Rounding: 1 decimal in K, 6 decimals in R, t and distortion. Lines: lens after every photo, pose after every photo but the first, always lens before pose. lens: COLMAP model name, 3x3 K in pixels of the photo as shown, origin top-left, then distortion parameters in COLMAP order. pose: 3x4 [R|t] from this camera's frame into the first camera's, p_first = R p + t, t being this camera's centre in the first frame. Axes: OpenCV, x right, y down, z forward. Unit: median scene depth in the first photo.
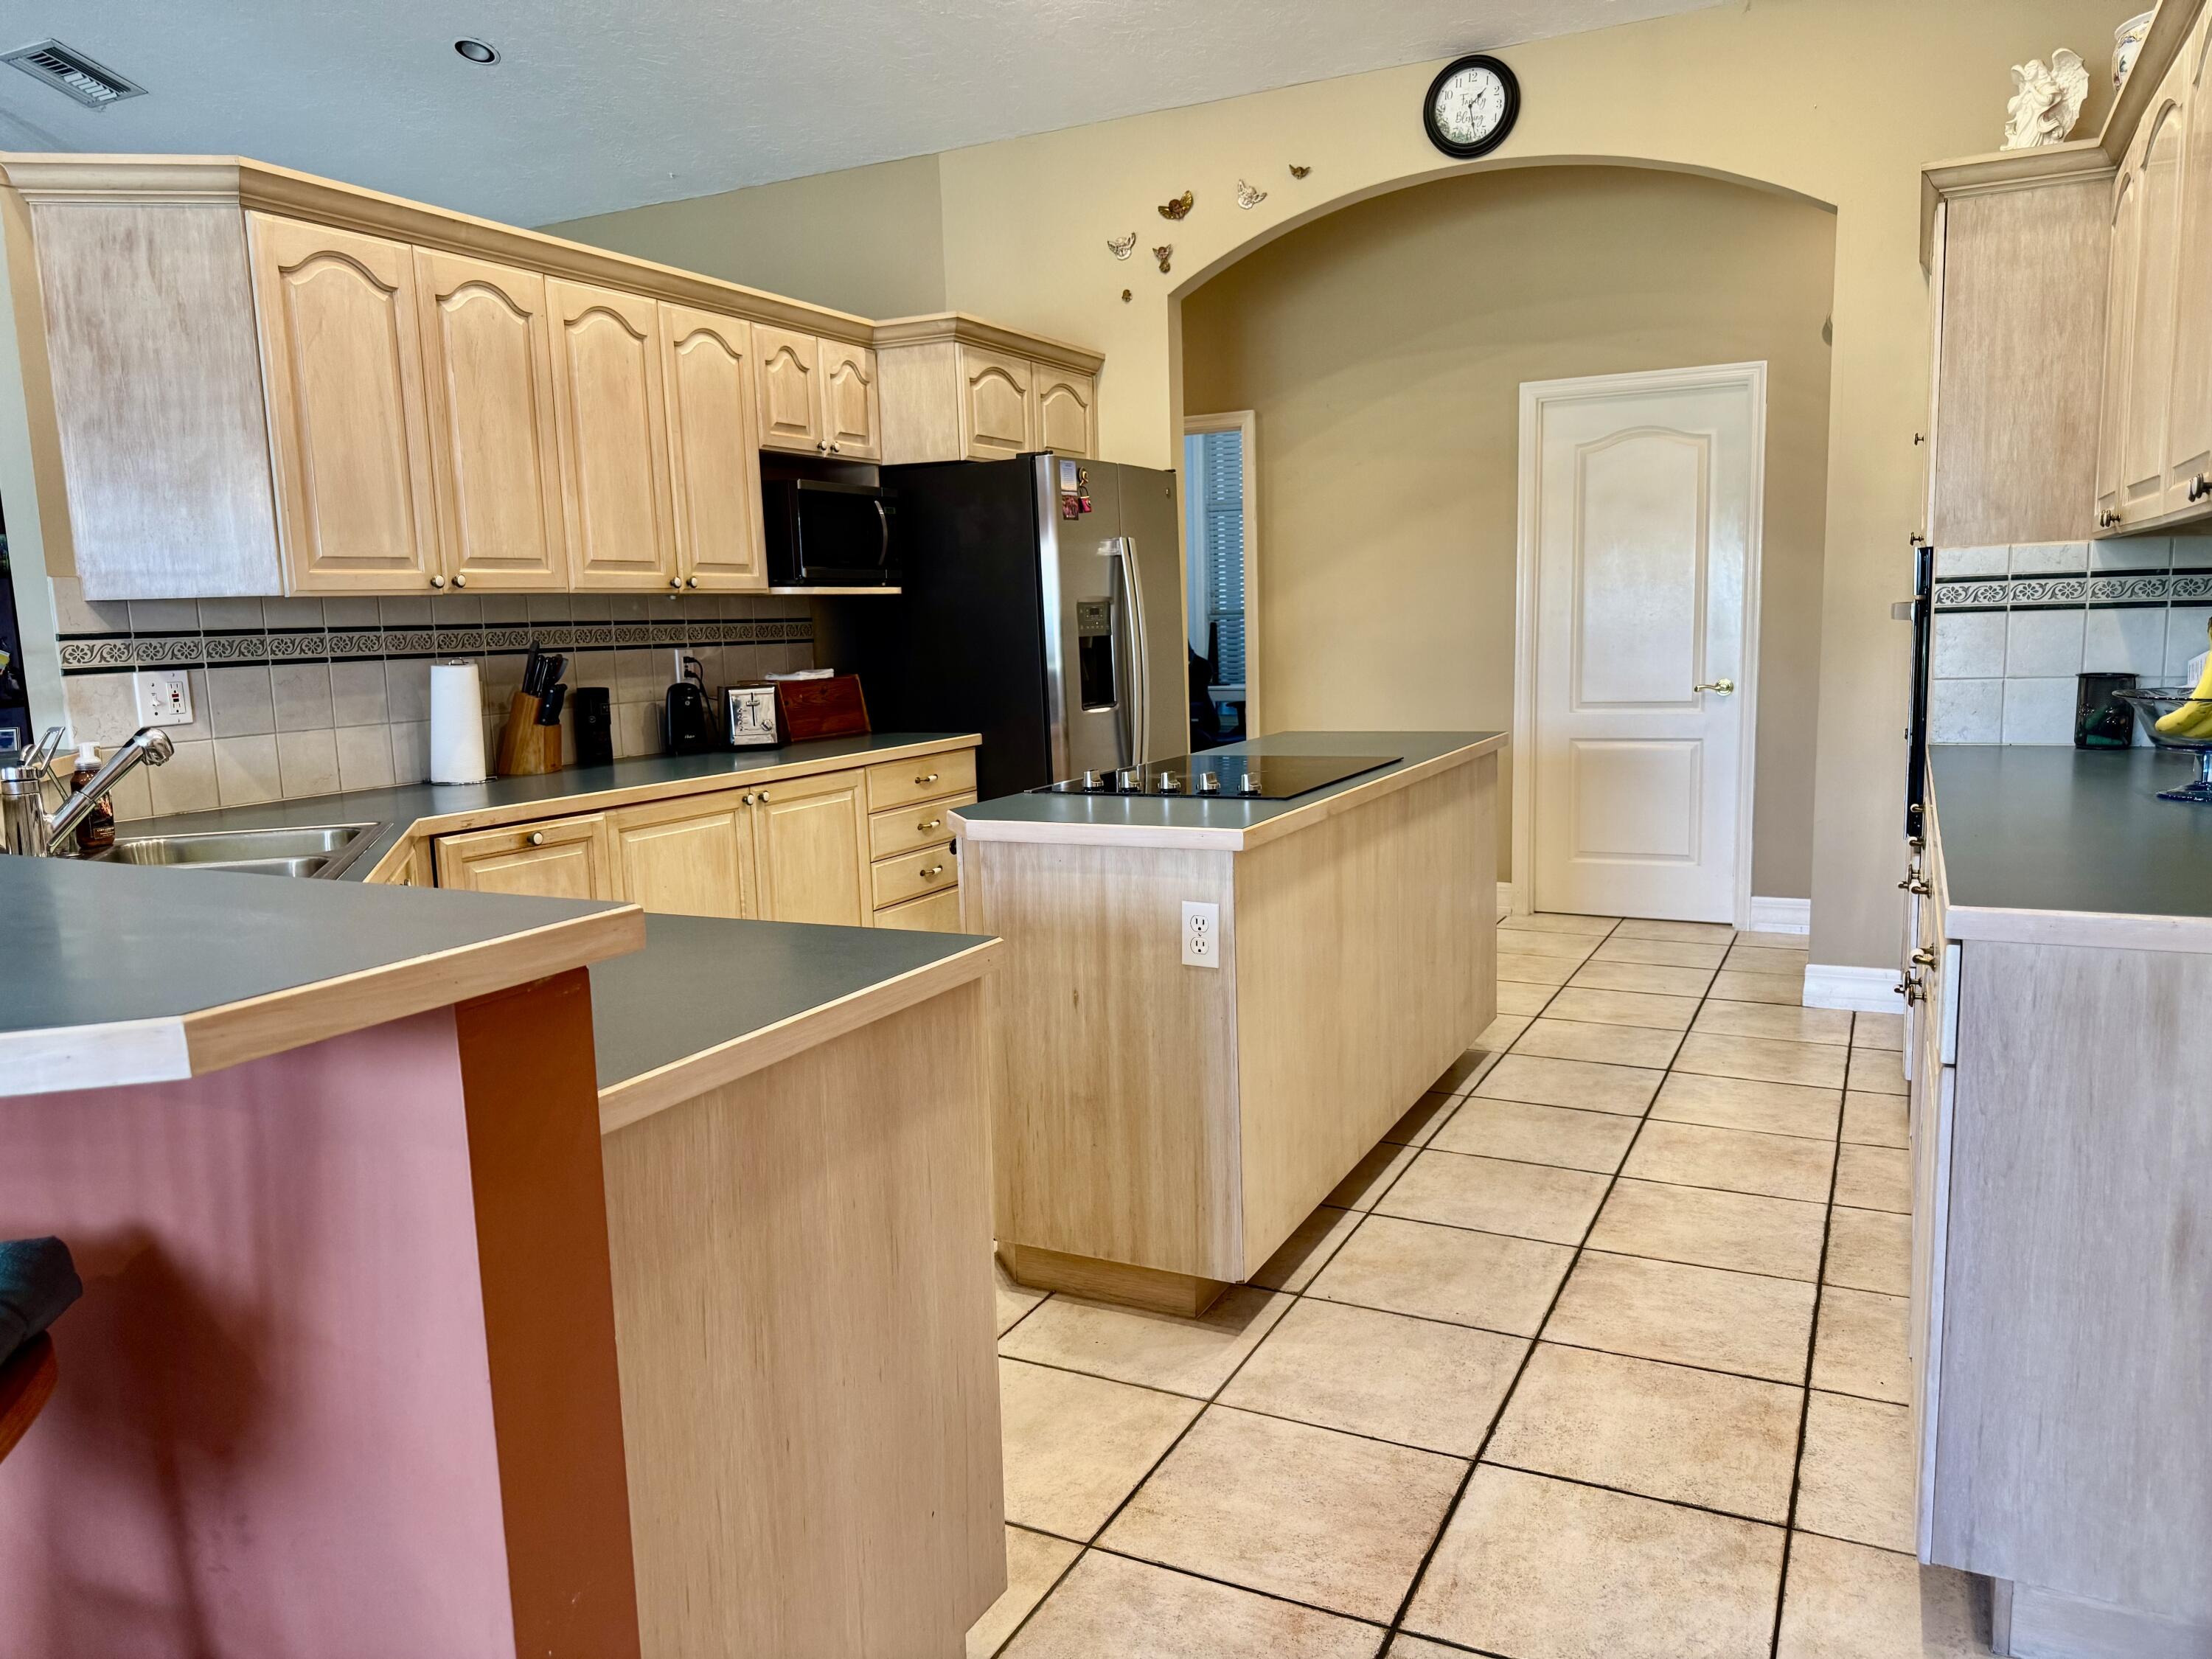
lens RADIAL K [[1568.7, 0, 1106.0], [0, 1568.7, 829.5], [0, 0, 1]] dist [0.049858, -0.060656]
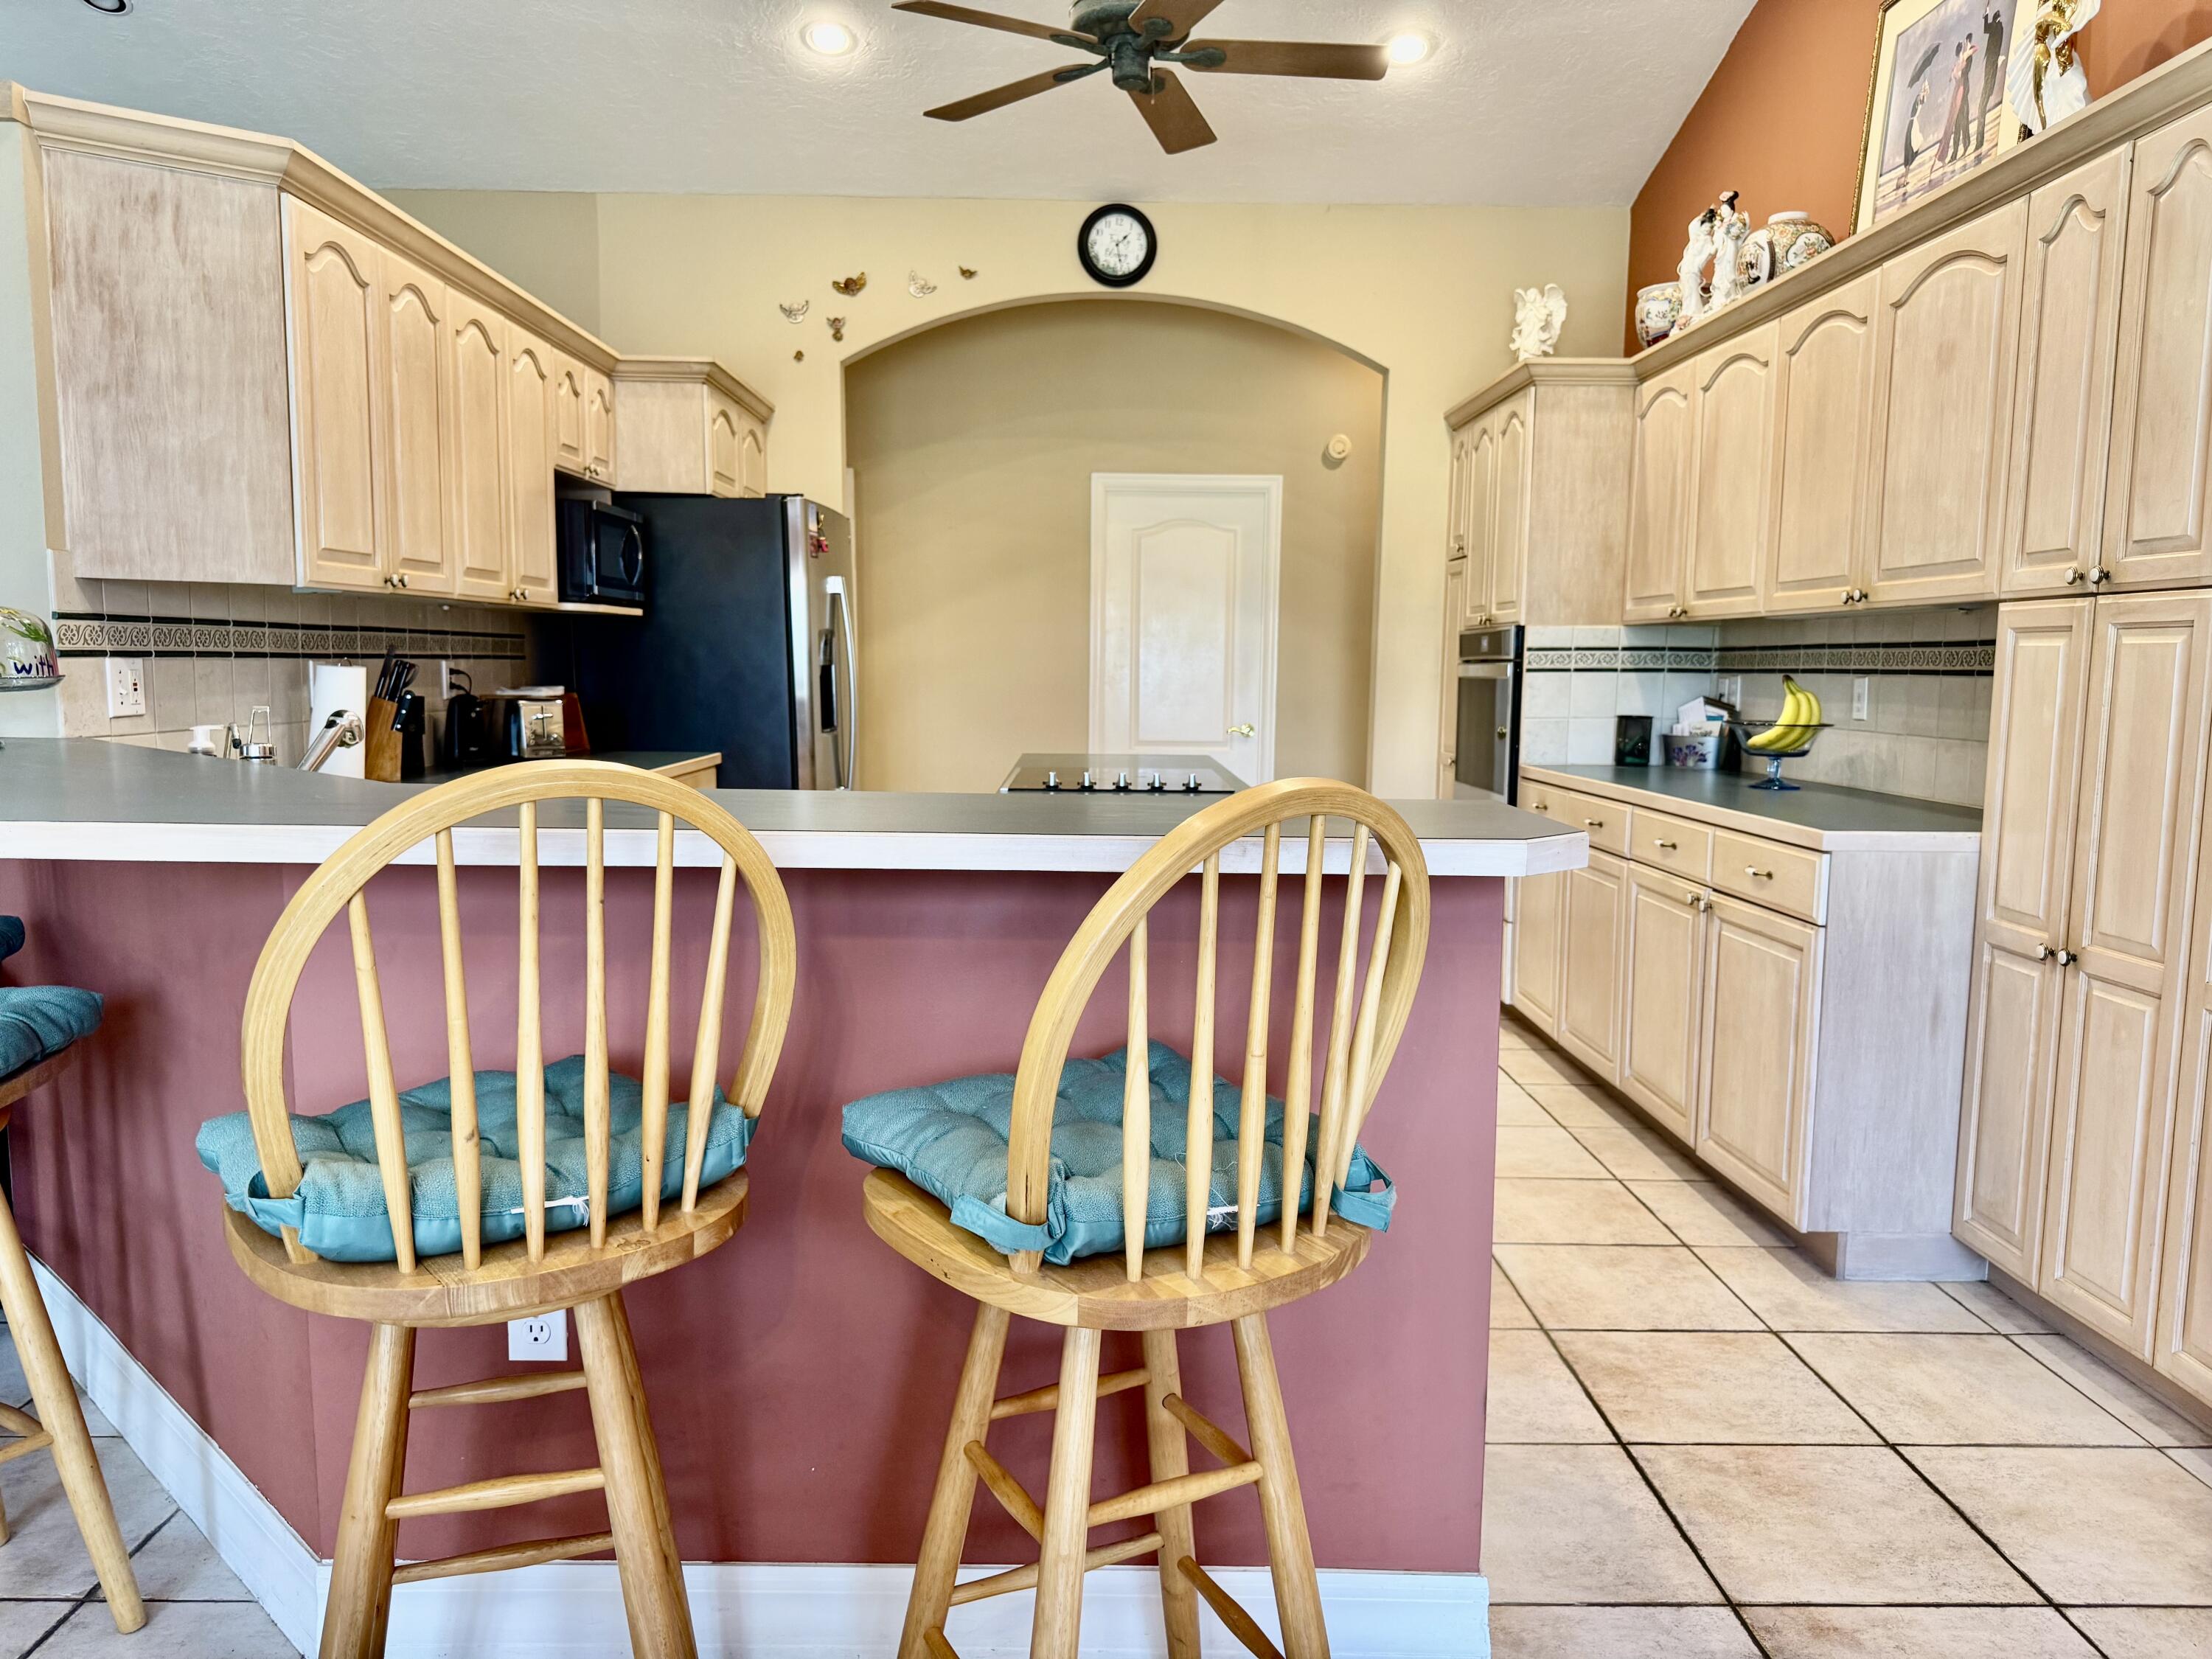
lens RADIAL K [[1572.9, 0, 1103.9], [0, 1572.9, 841.5], [0, 0, 1]] dist [0.012013, -0.028962]
pose [[0.887393, -0.010998, 0.460882, -0.493767], [0.024446, 0.999431, -0.023220, 0.041815], [-0.460364, 0.031872, 0.887158, -0.077378]]
